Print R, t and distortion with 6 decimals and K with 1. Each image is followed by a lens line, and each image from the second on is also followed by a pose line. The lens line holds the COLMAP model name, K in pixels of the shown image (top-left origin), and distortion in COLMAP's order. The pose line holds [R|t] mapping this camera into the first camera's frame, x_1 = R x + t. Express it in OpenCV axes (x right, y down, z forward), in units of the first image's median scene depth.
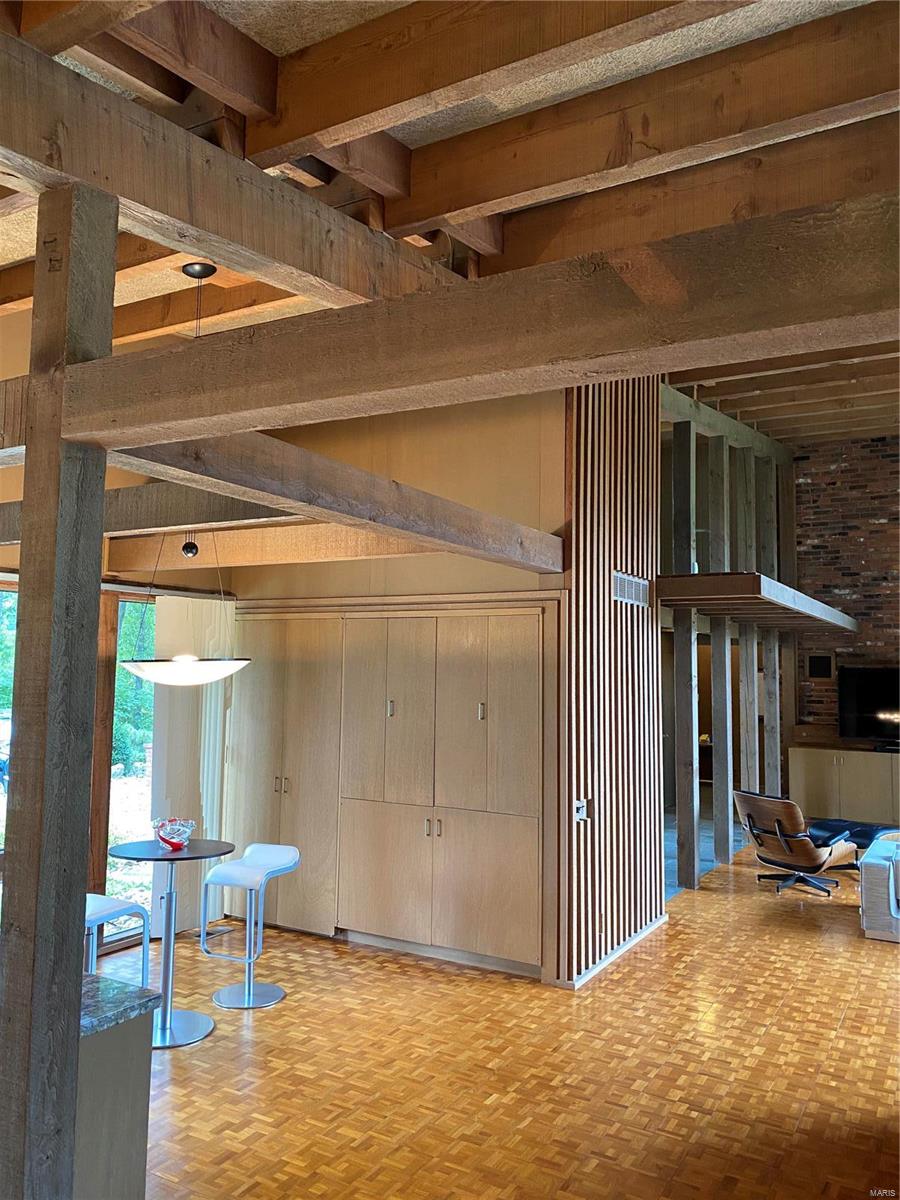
lens RADIAL K [[913.7, 0, 447.0], [0, 913.7, 591.7], [0, 0, 1]] dist [0.035534, -0.051214]
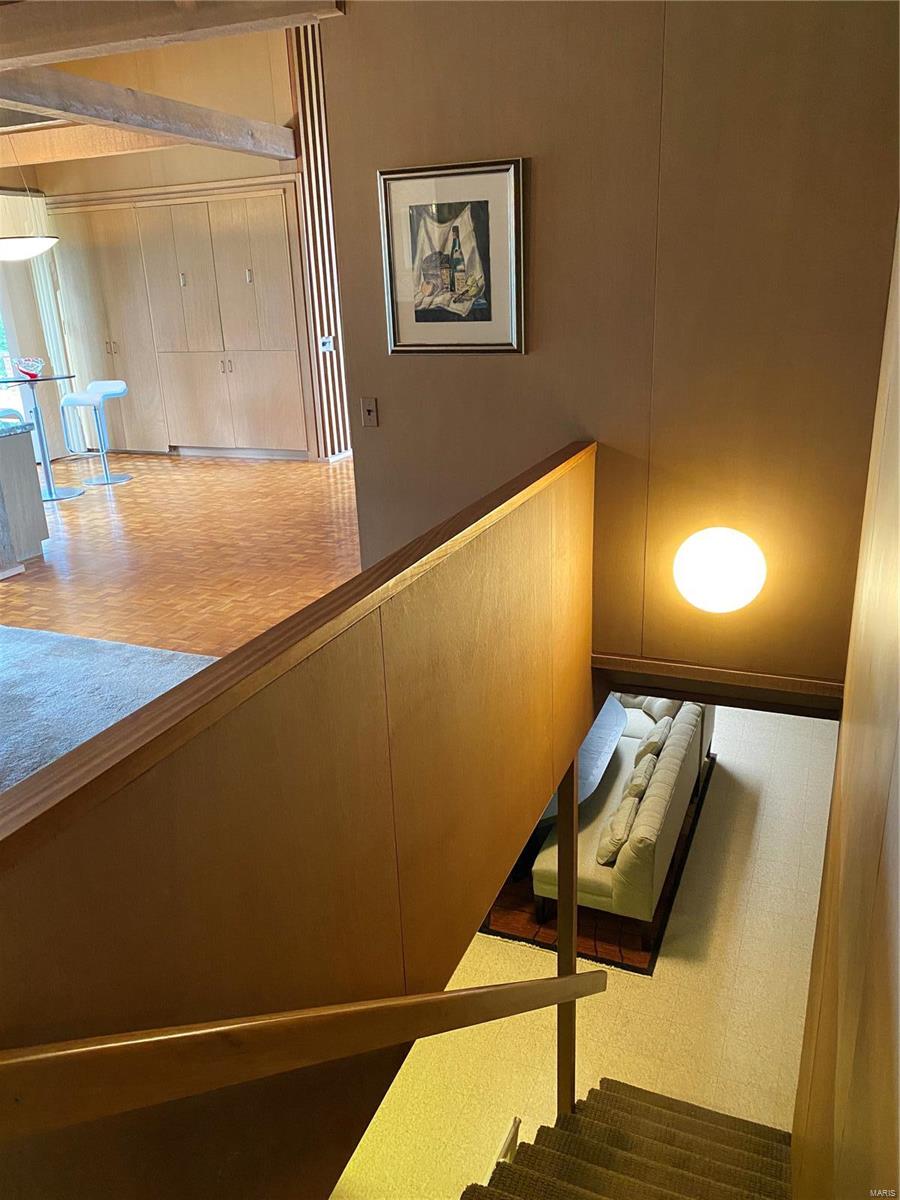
lens RADIAL K [[913.7, 0, 453.5], [0, 913.7, 599.8], [0, 0, 1]] dist [0.035534, -0.051214]
pose [[0.989473, -0.094305, 0.109768, 0.145495], [0.041966, 0.912903, 0.406012, 0.030618], [-0.138496, -0.397132, 0.907251, -0.469358]]
